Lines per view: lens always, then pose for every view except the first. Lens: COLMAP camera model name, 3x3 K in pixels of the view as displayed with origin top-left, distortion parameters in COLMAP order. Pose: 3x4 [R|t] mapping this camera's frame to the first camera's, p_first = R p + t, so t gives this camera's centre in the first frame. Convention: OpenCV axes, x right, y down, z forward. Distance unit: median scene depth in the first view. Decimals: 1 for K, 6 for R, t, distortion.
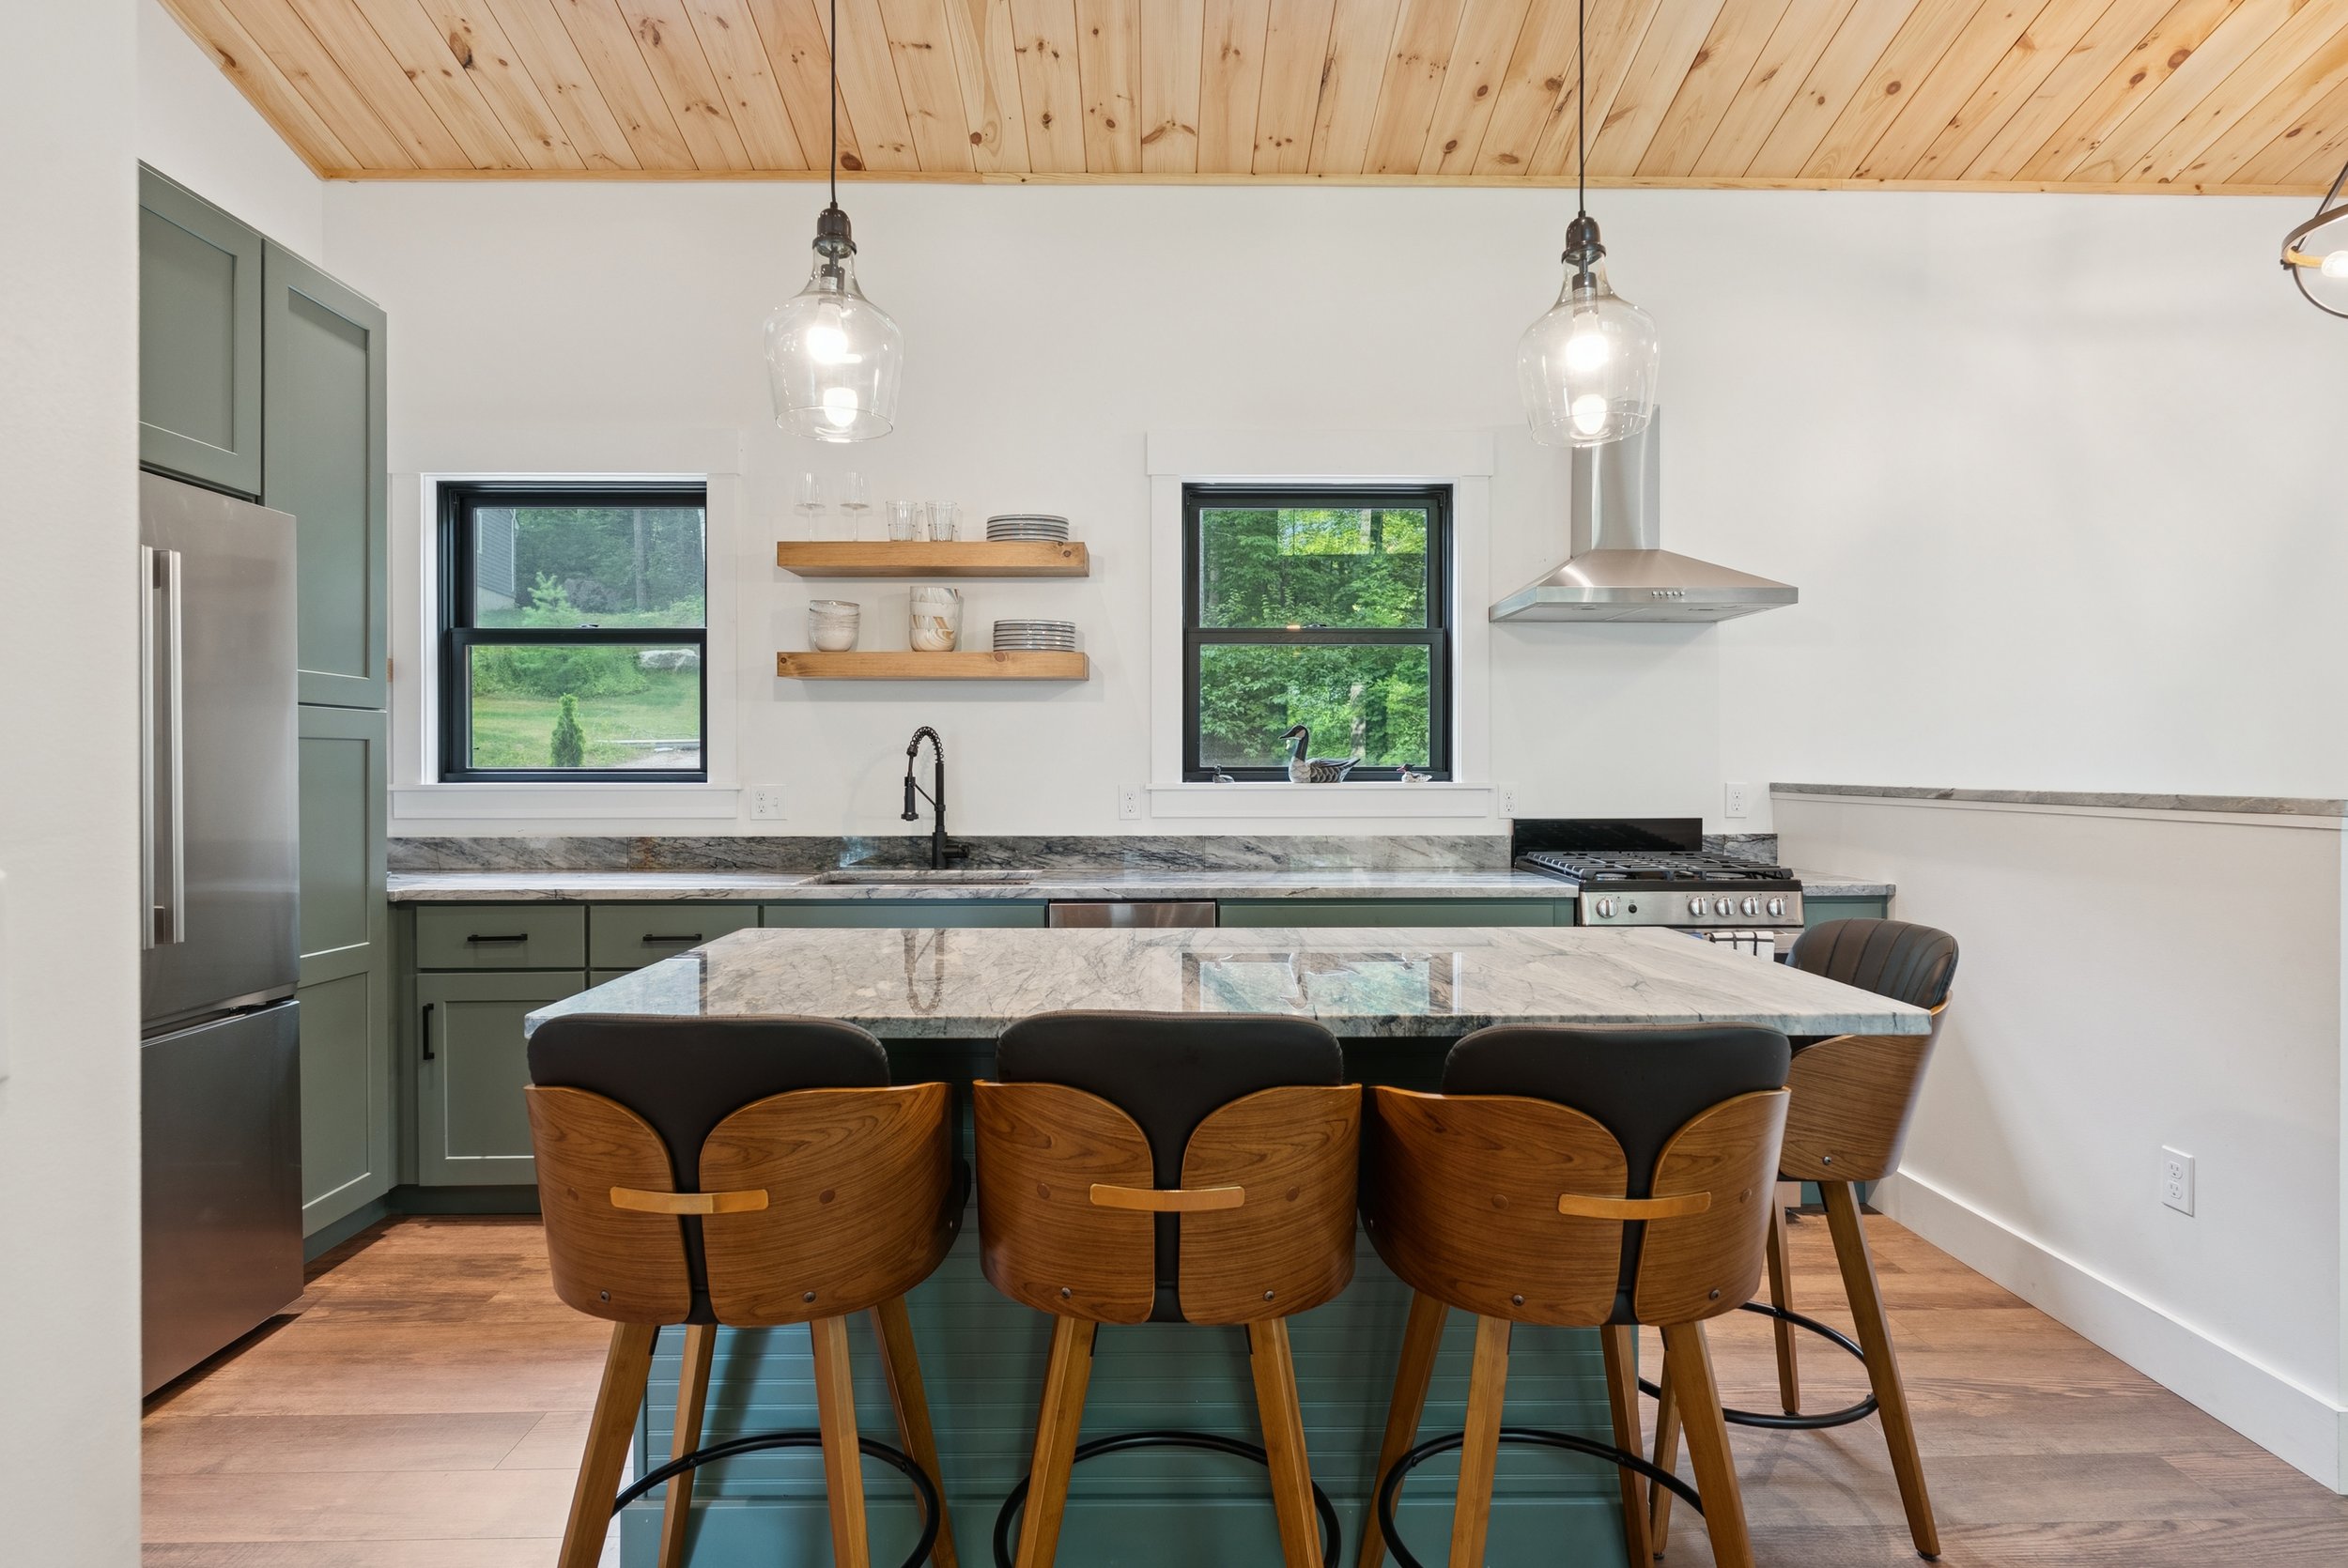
lens RADIAL K [[1241.0, 0, 1173.7], [0, 1241.0, 775.2], [0, 0, 1]] dist [-0.004664, -0.000034]
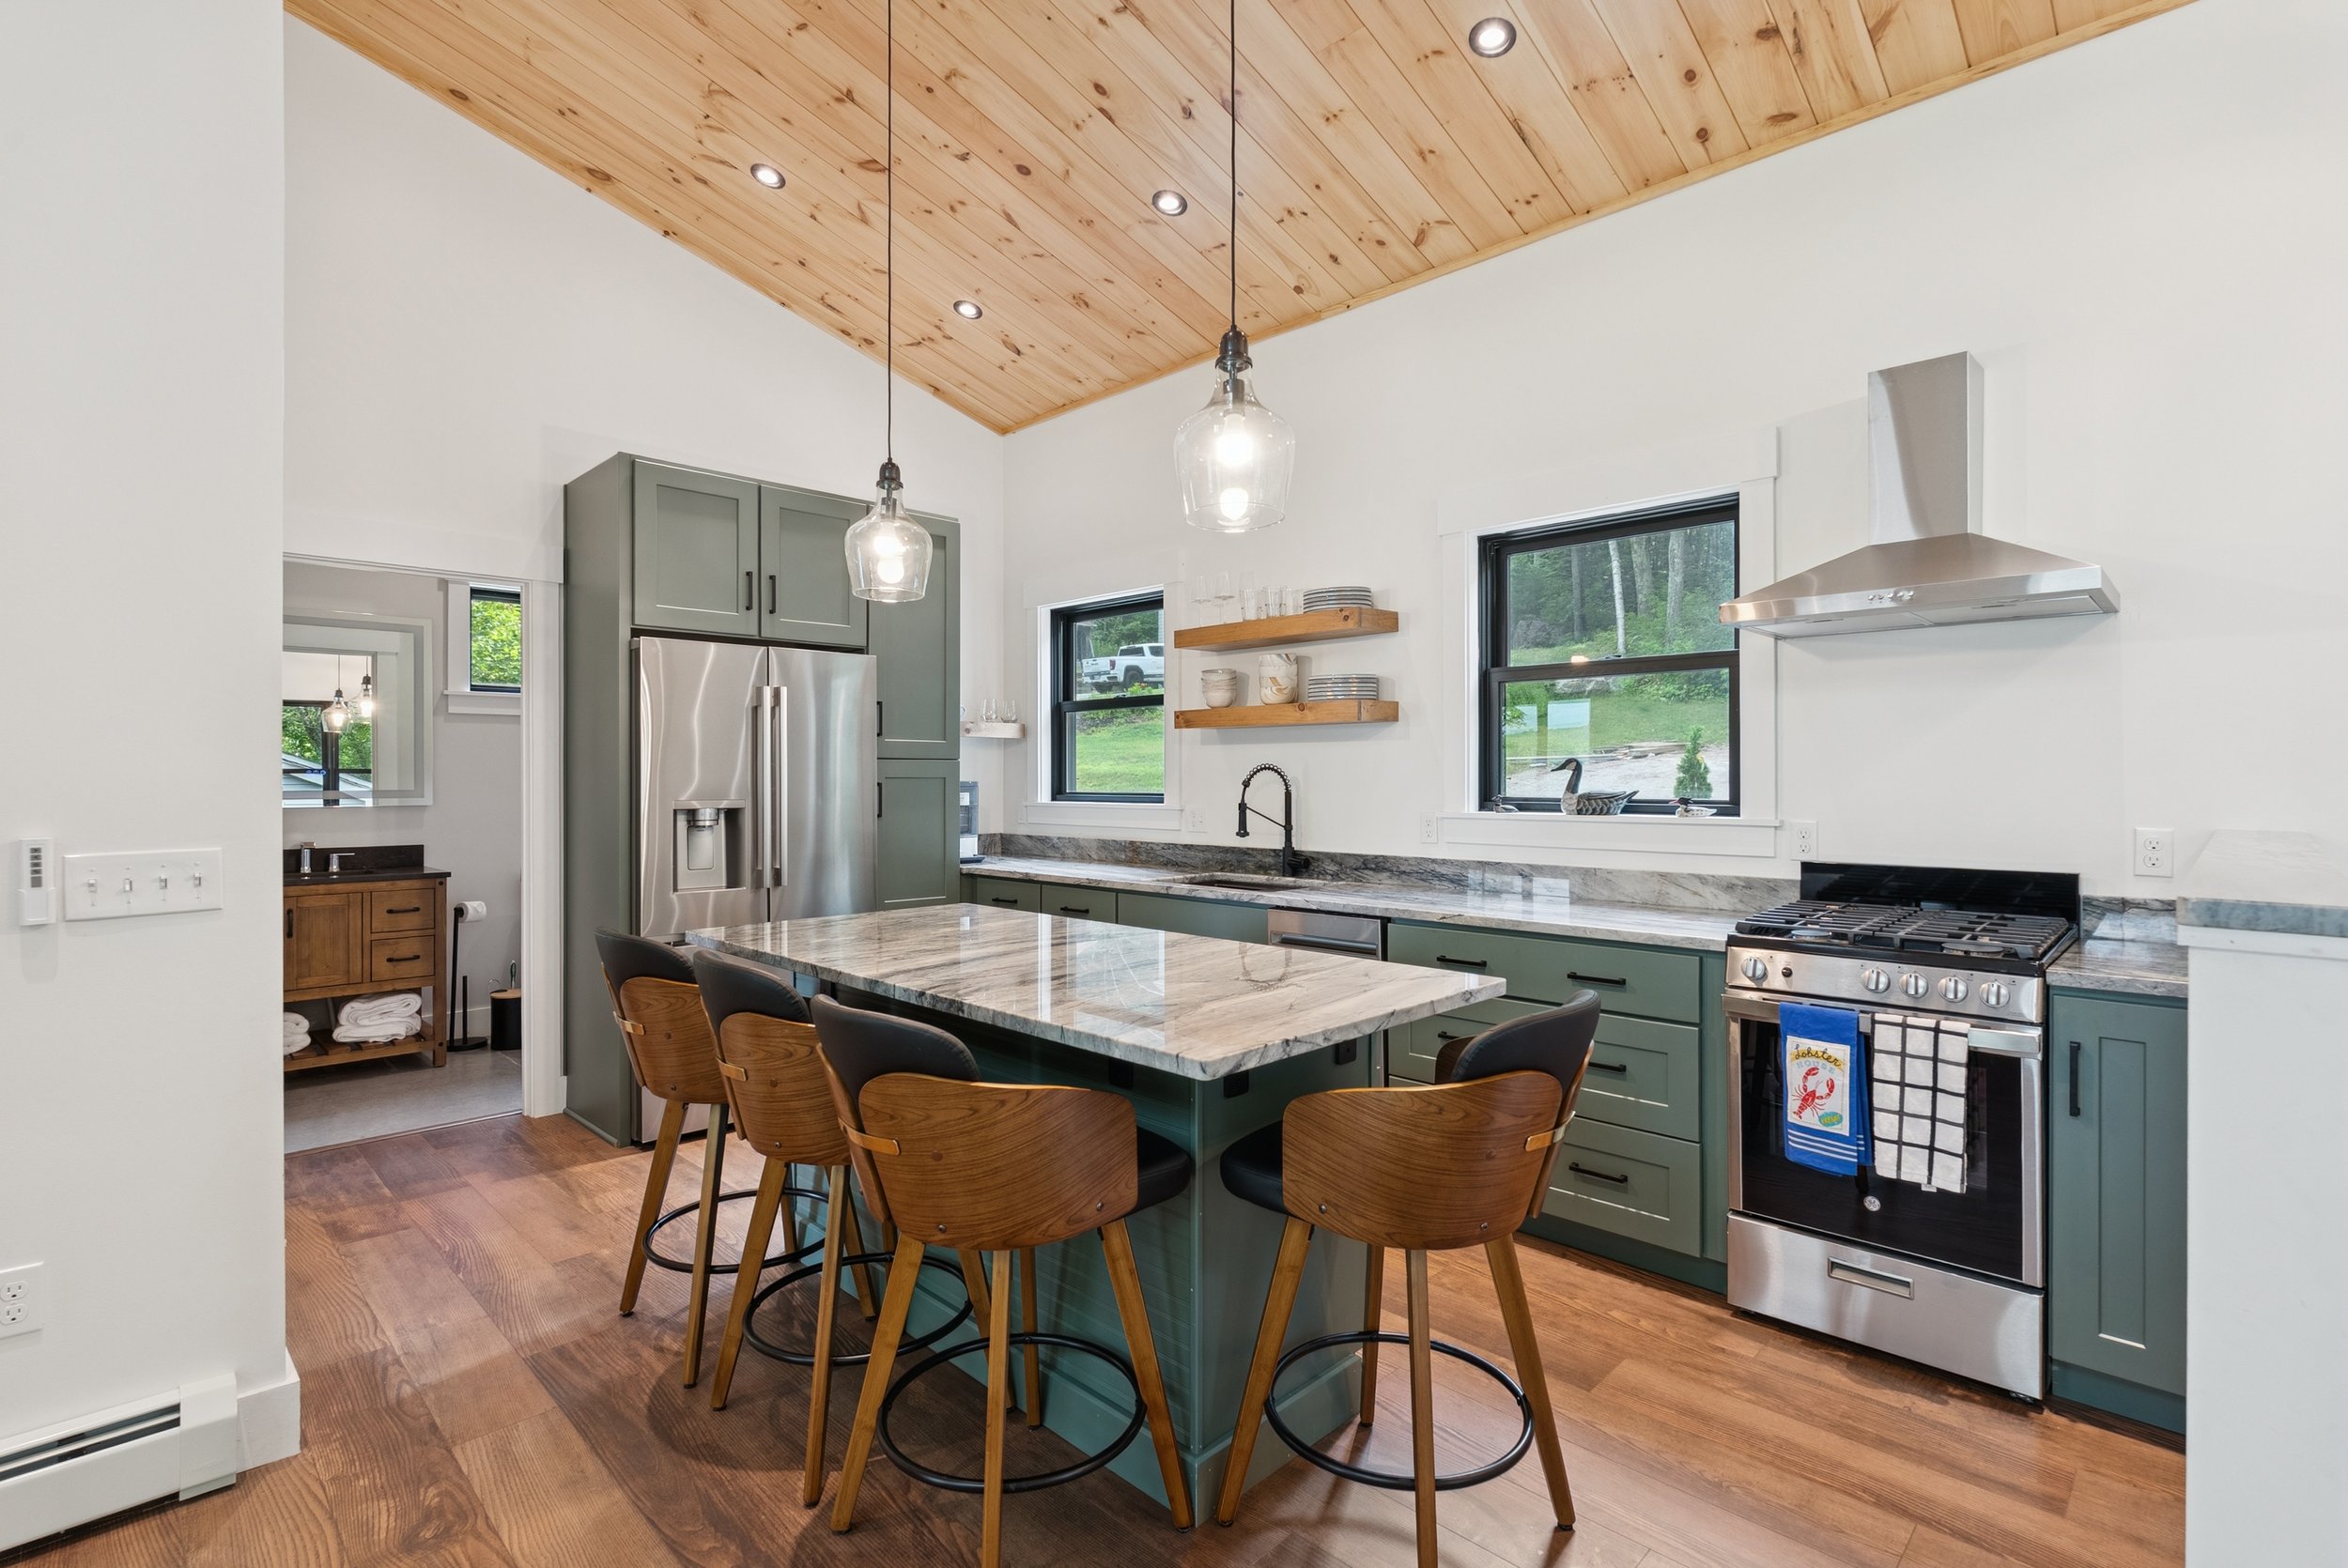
lens RADIAL K [[1105.1, 0, 1174.0], [0, 1105.1, 784.0], [0, 0, 1]] dist [-0.002722, 0.000215]
pose [[0.696627, 0.004323, -0.717421, 0.531535], [-0.003966, 0.999990, 0.002175, -0.019727], [0.717423, 0.001330, 0.696637, 0.135190]]
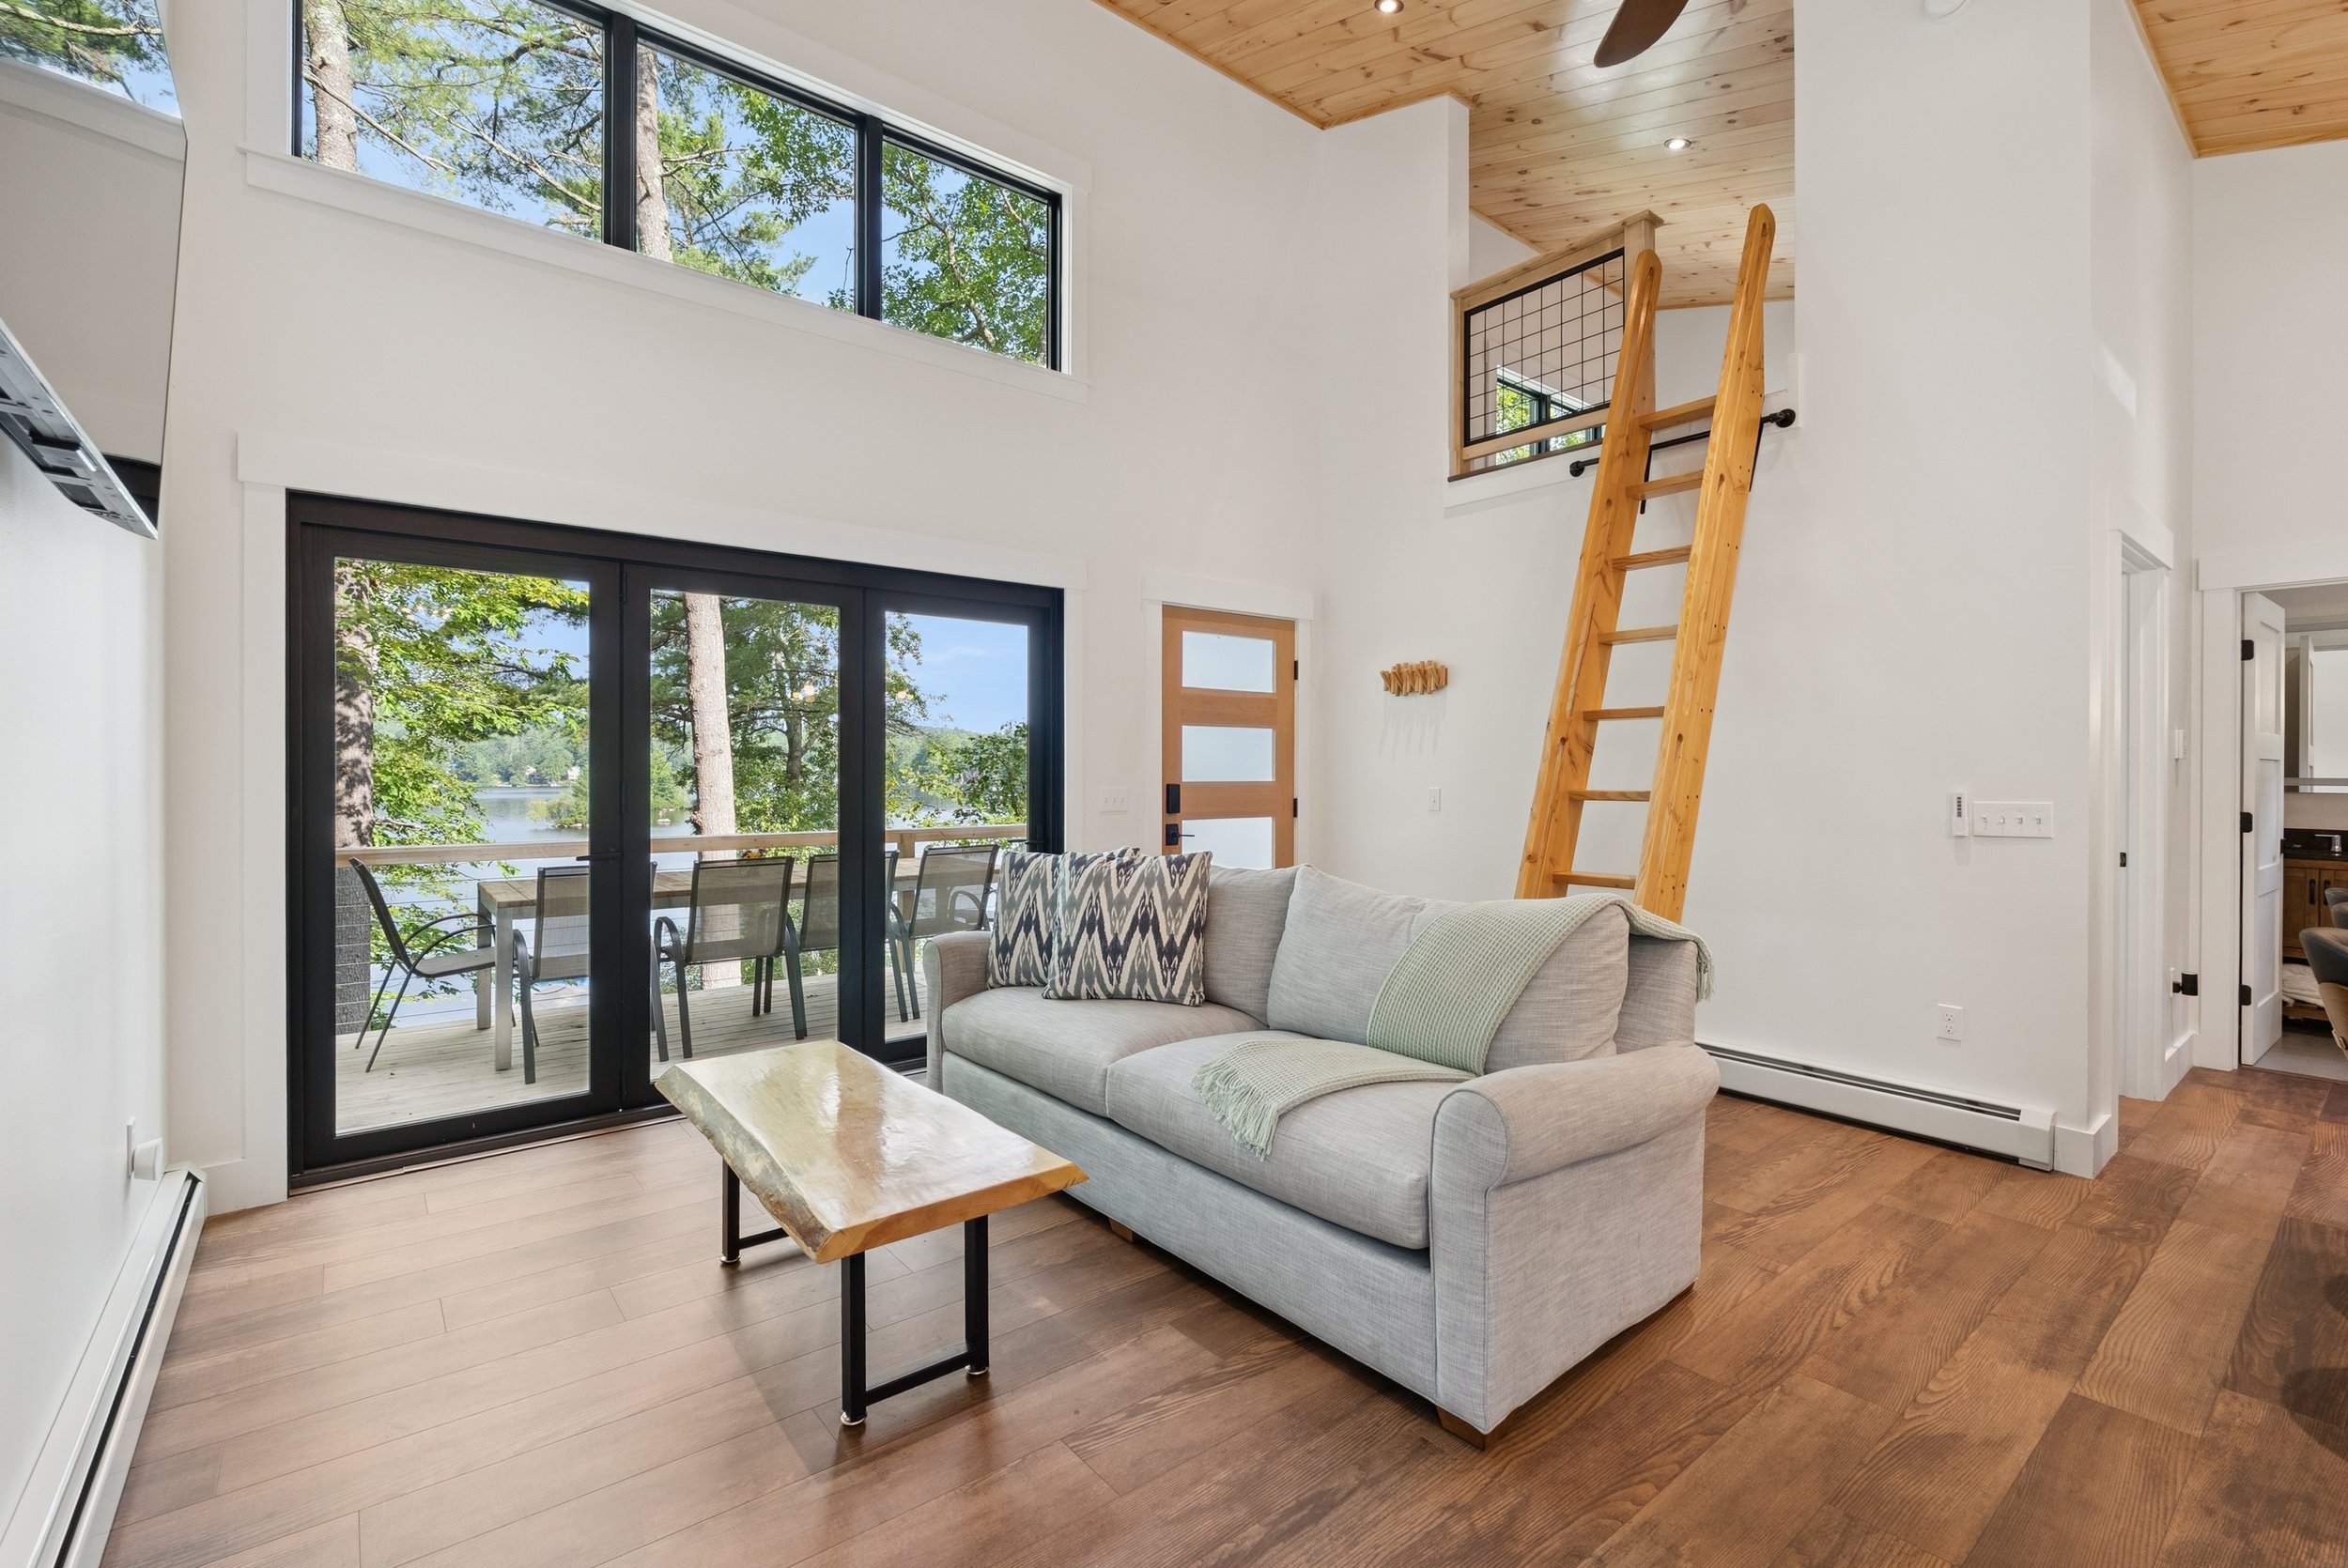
lens RADIAL K [[1031.6, 0, 1165.1], [0, 1031.6, 776.2], [0, 0, 1]] dist [-0.003804, -0.000437]
pose [[-0.792933, -0.005205, -0.609287, 0.943227], [-0.015527, 0.999811, 0.011666, -0.006714], [0.609111, 0.018711, -0.792864, 0.406704]]
